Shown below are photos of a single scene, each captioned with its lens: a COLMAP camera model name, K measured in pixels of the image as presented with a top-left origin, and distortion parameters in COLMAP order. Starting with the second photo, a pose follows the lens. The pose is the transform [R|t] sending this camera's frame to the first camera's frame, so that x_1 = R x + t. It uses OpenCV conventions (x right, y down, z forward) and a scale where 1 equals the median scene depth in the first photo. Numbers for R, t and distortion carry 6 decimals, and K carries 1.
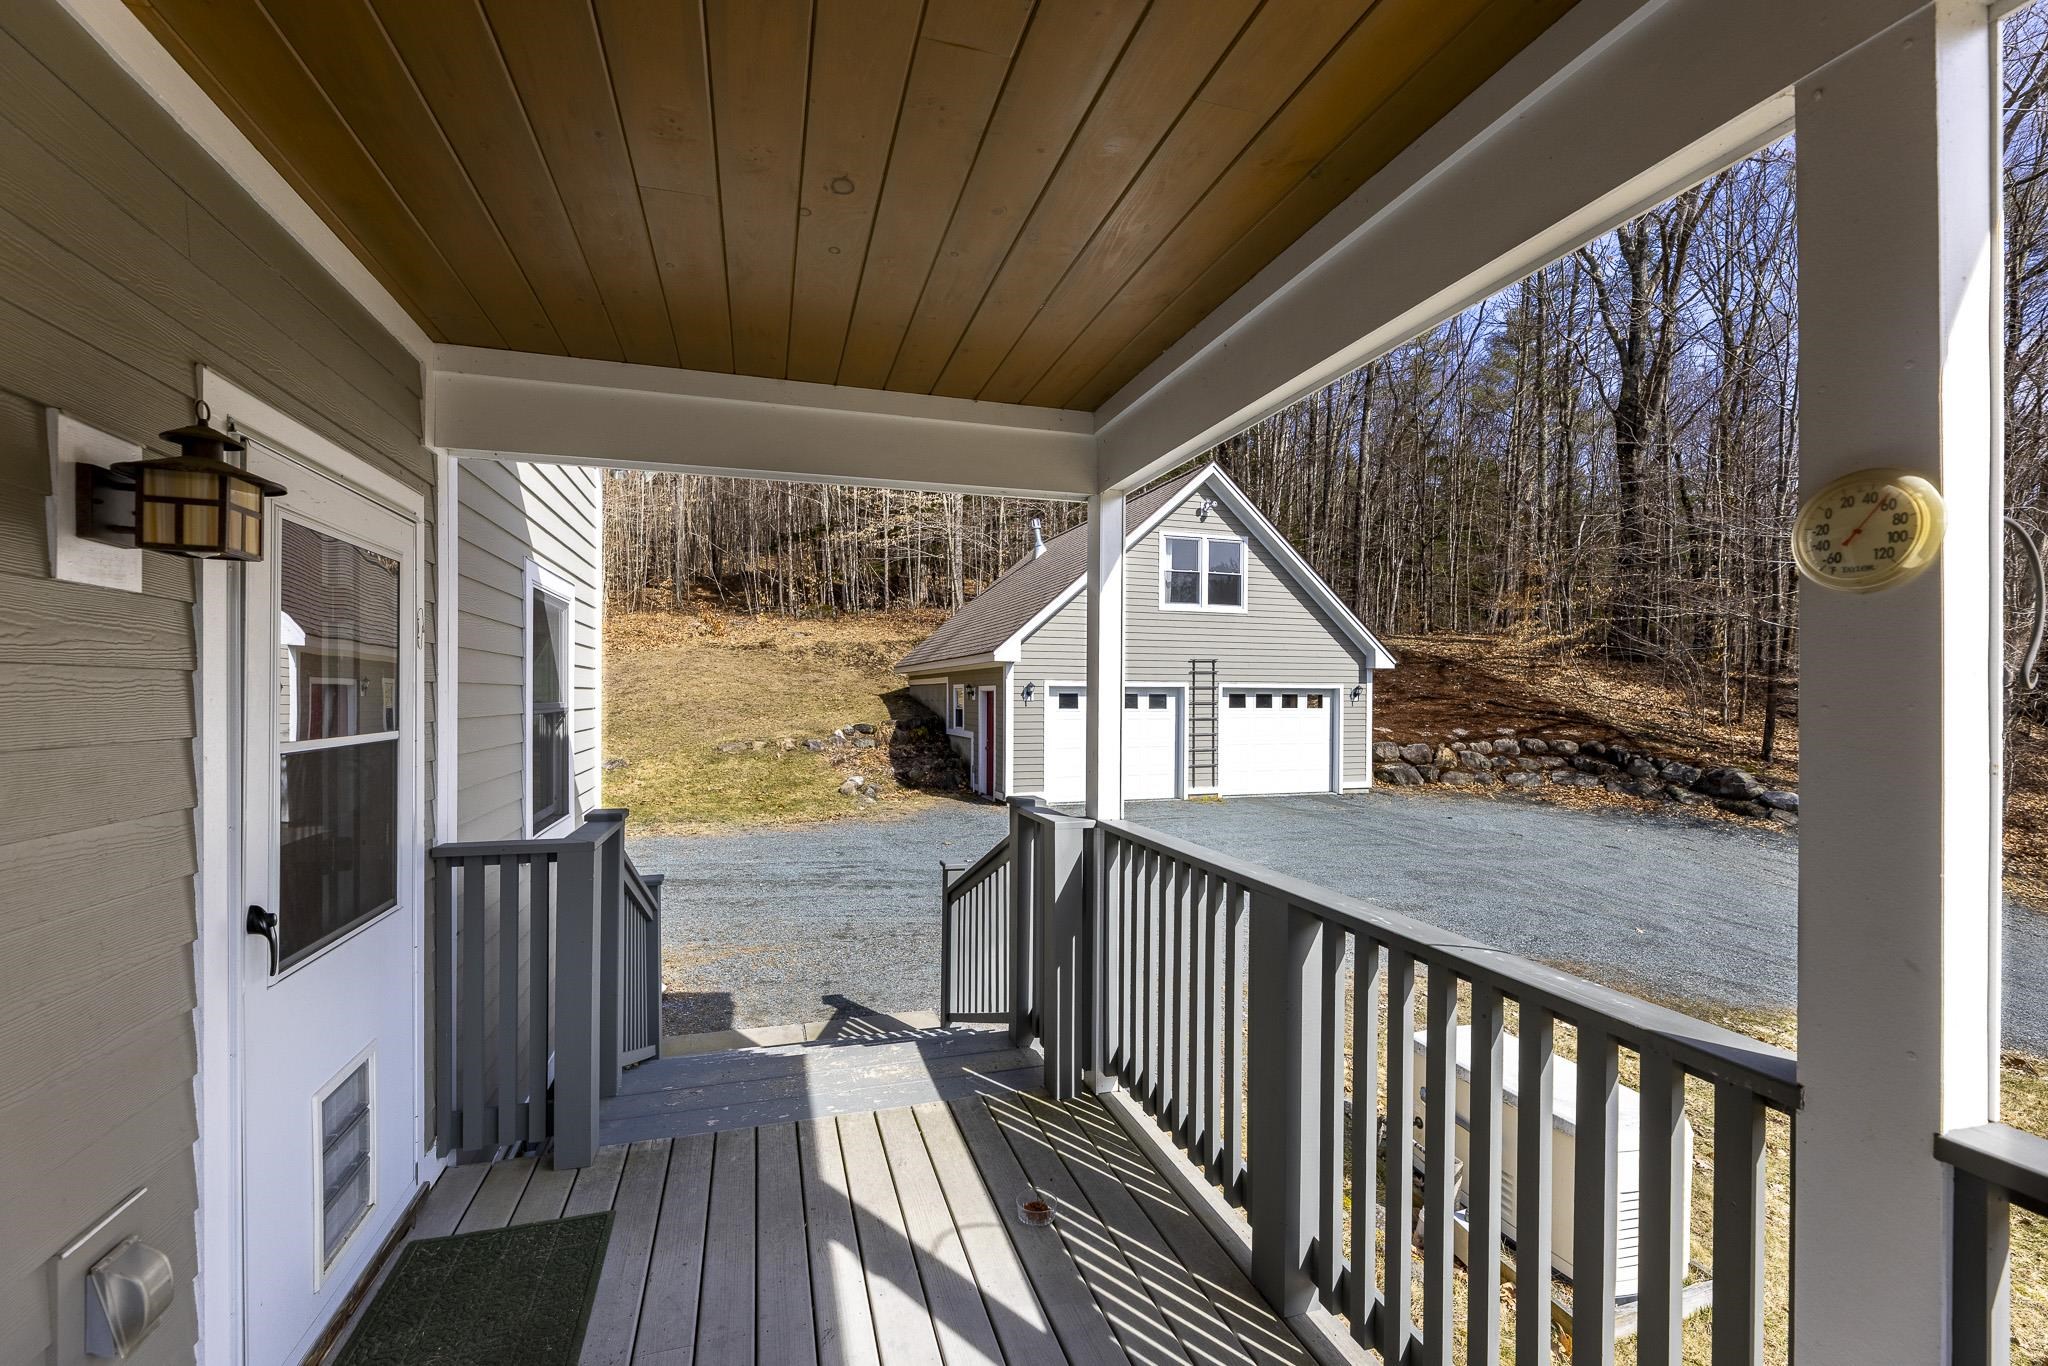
lens RADIAL K [[853.2, 0, 1027.7], [0, 853.2, 693.8], [0, 0, 1]] dist [0.001072, -0.000544]
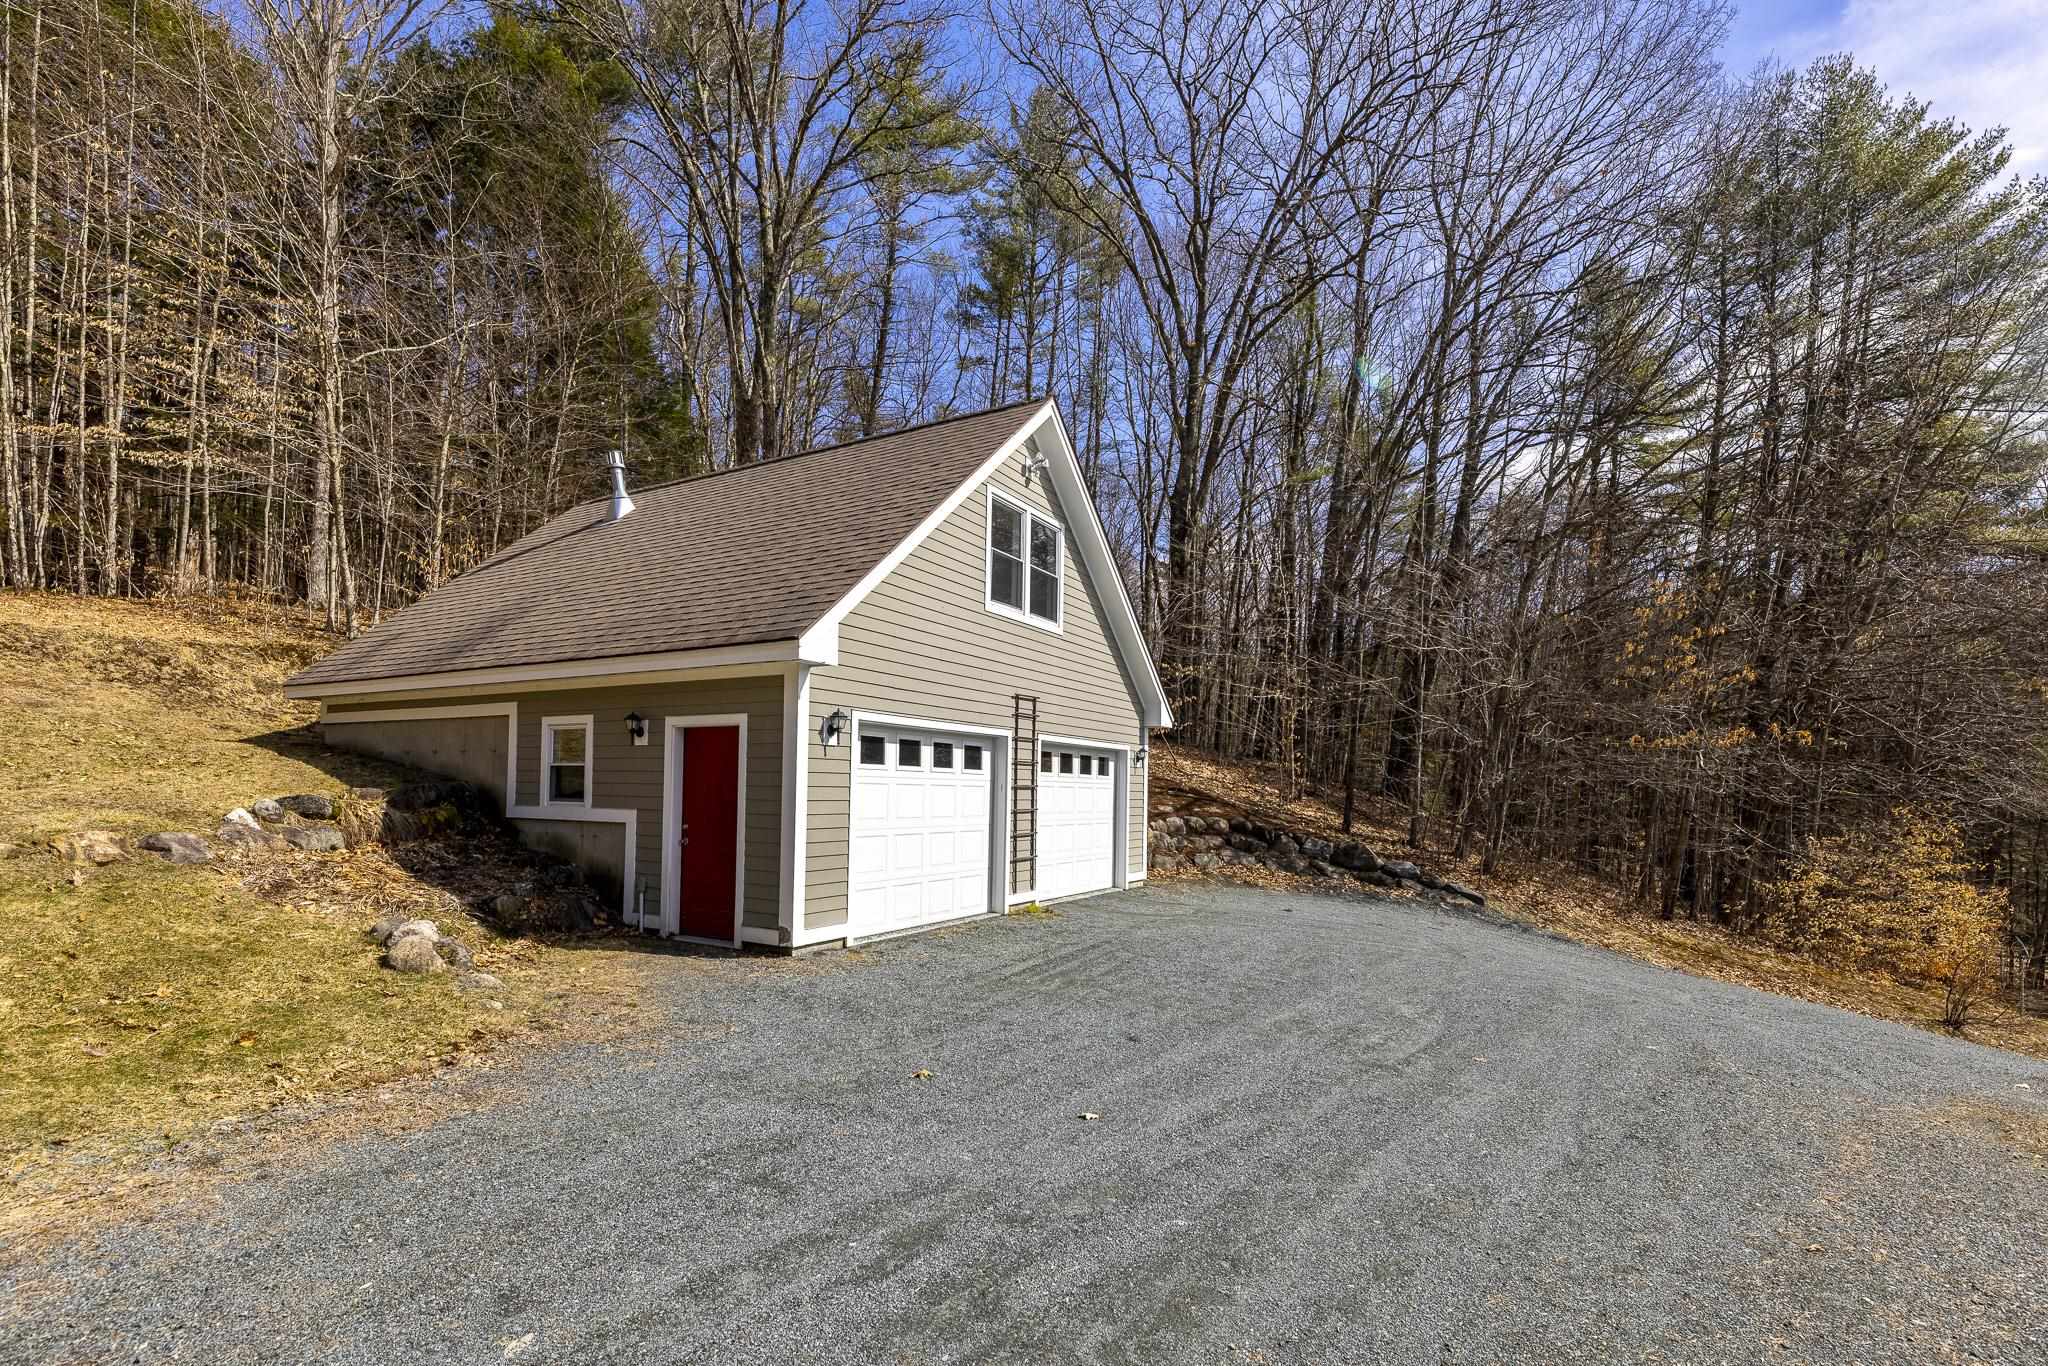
lens RADIAL K [[944.2, 0, 1087.3], [0, 944.2, 756.7], [0, 0, 1]] dist [-0.014048, -0.000333]
pose [[0.750309, 0.029731, 0.660418, -0.230602], [-0.014030, 0.999479, -0.029056, 0.026177], [-0.660938, 0.012536, 0.750336, 0.422902]]
